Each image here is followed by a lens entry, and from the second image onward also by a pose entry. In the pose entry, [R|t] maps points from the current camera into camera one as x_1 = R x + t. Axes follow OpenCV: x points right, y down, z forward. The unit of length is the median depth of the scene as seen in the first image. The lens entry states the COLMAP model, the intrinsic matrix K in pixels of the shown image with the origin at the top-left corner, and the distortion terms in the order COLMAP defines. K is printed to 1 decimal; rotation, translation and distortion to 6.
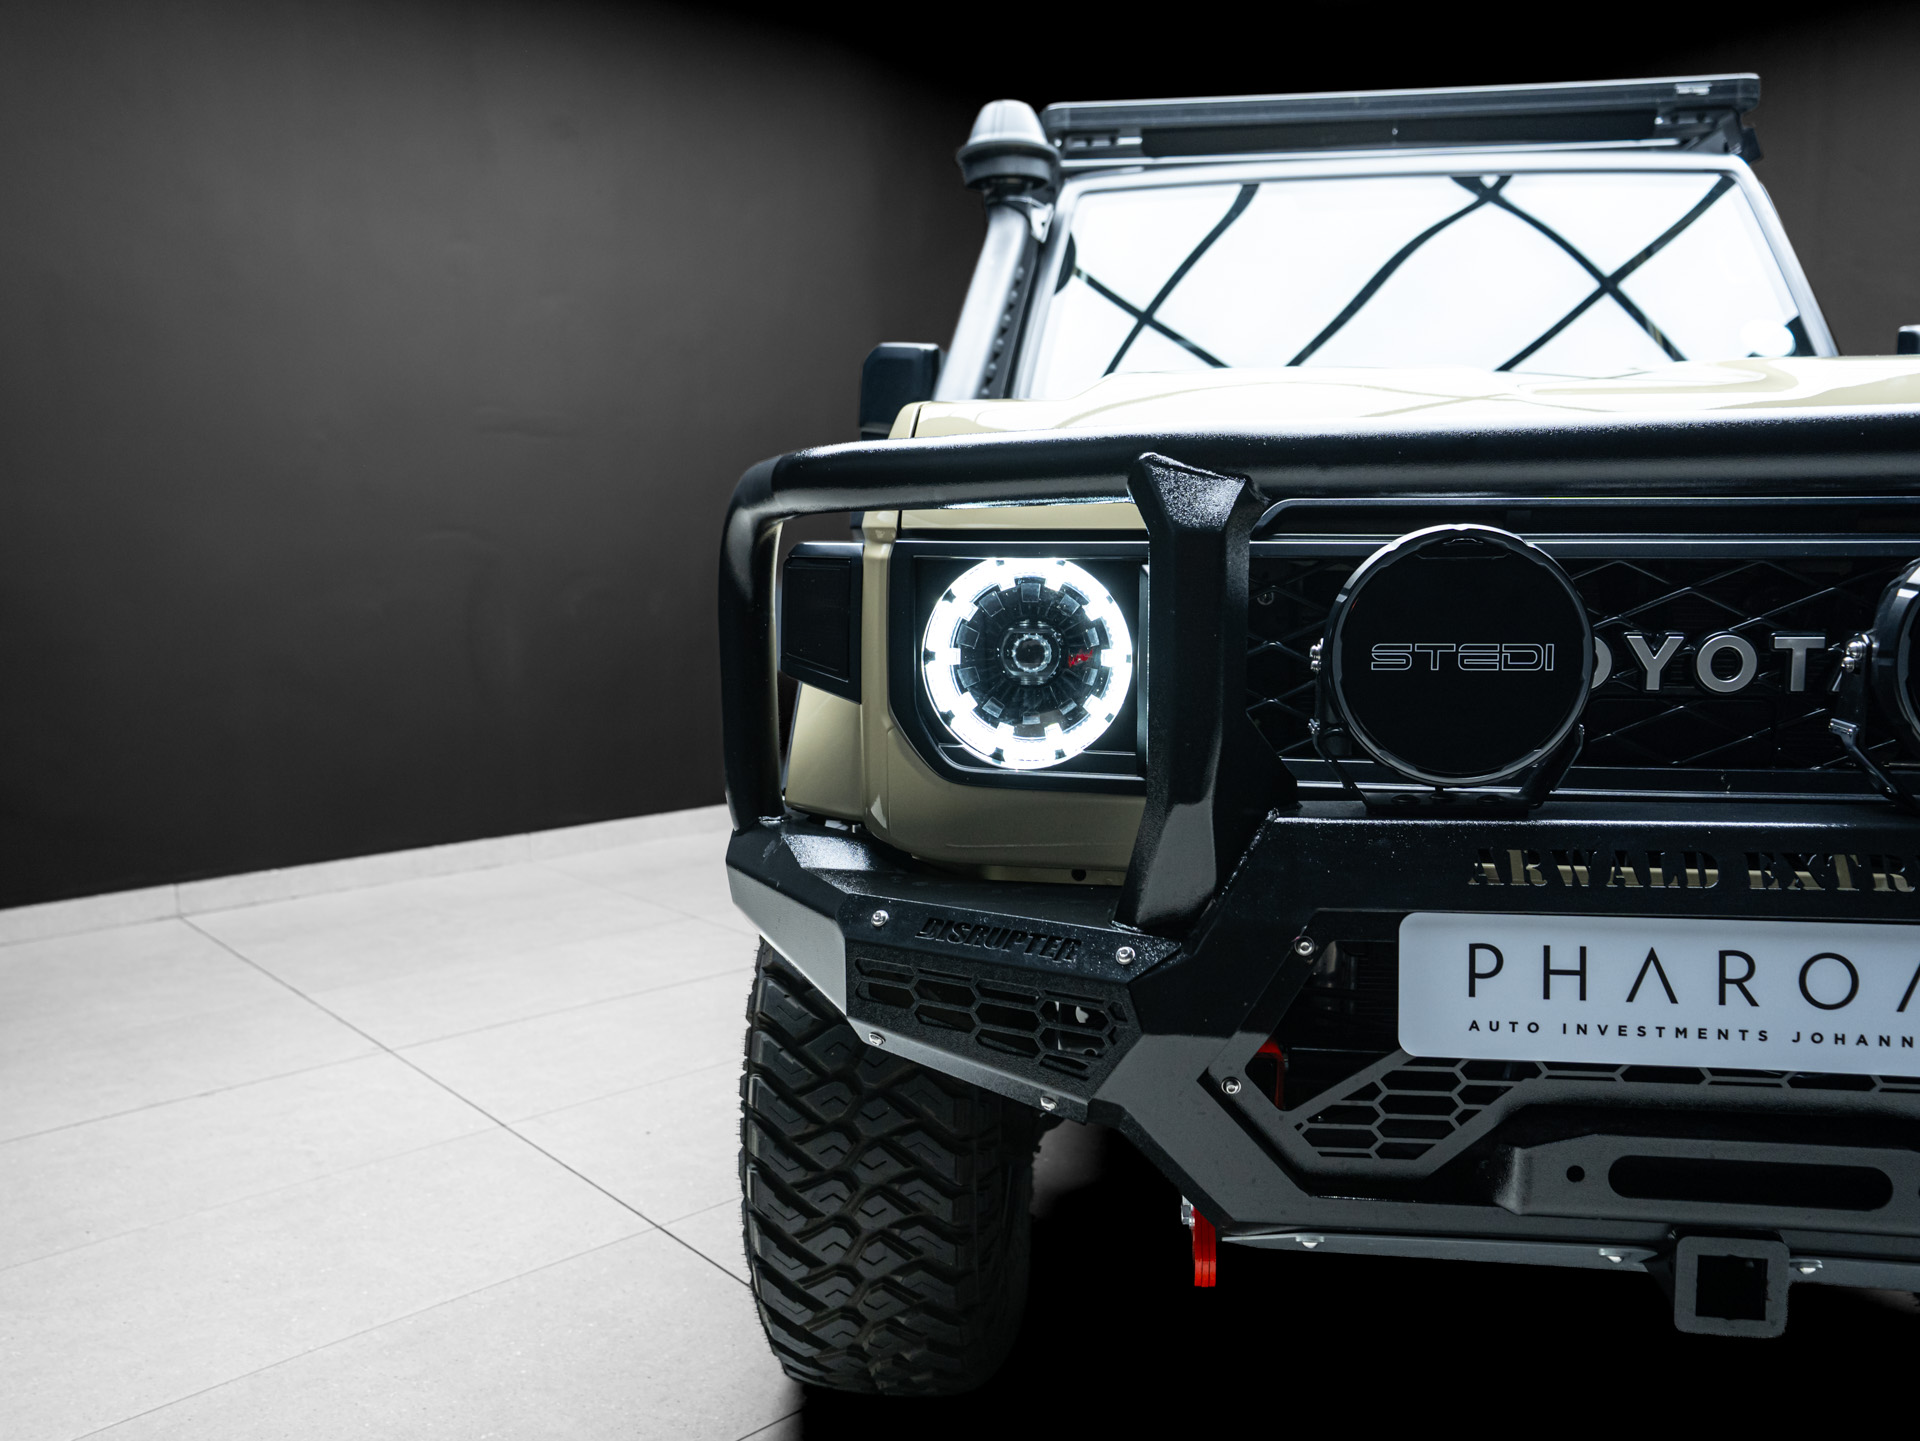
lens RADIAL K [[1435.8, 0, 959.1], [0, 1435.8, 718.4], [0, 0, 1]] dist [-0.027008, 0.059054]
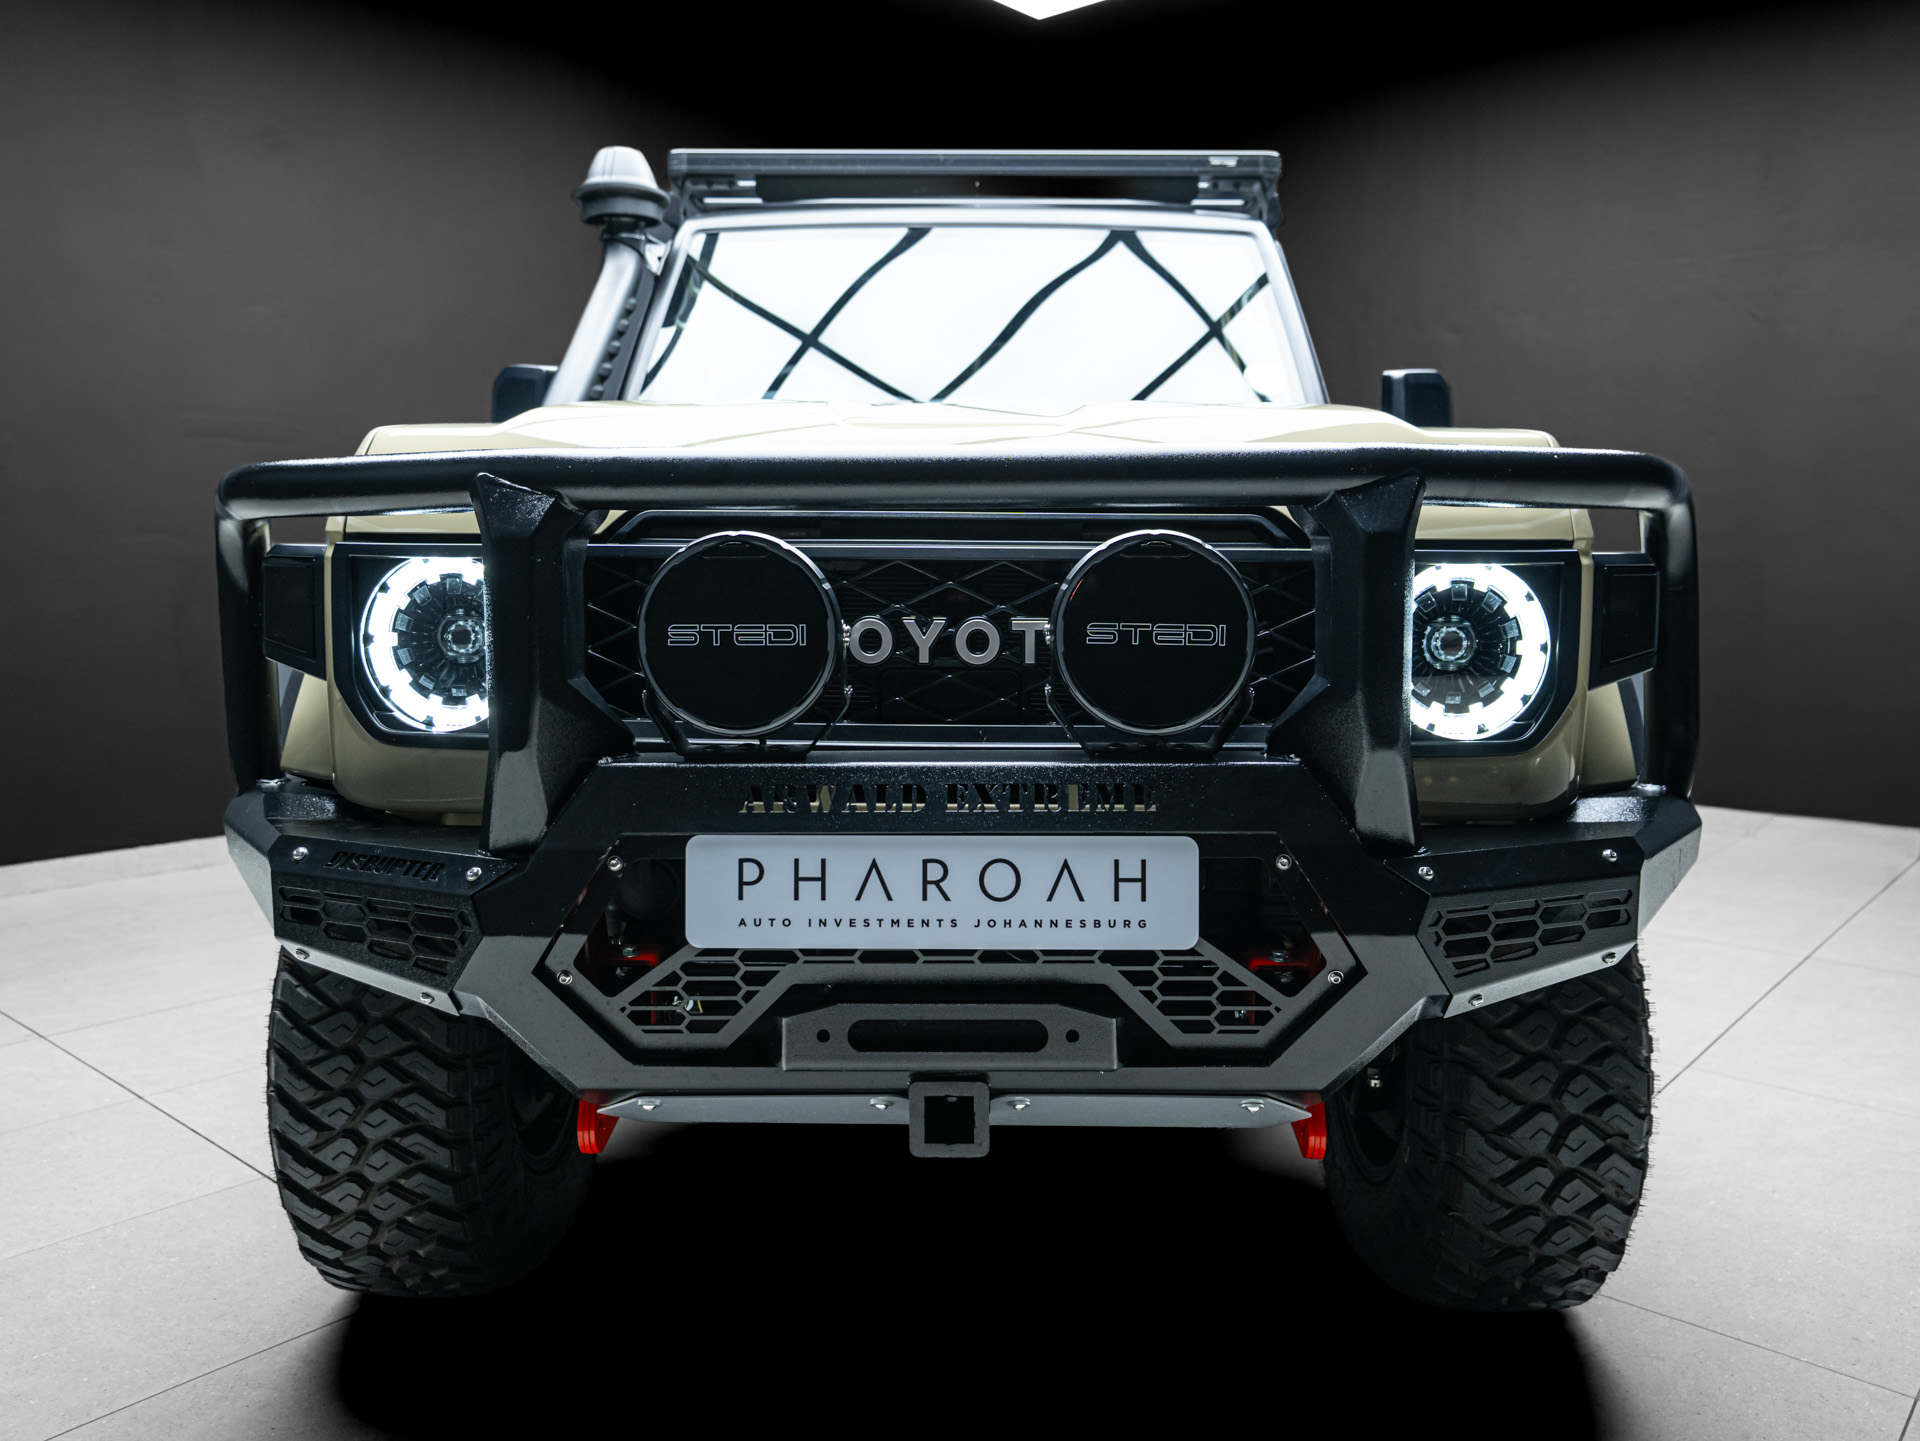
lens RADIAL K [[1435.8, 0, 960.0], [0, 1435.8, 719.4], [0, 0, 1]] dist [-0.027008, 0.059054]
pose [[0.993340, -0.006102, 0.115059, 0.331442], [0.006771, 0.999962, -0.005420, 0.033720], [-0.115021, 0.006163, 0.993344, -0.242913]]
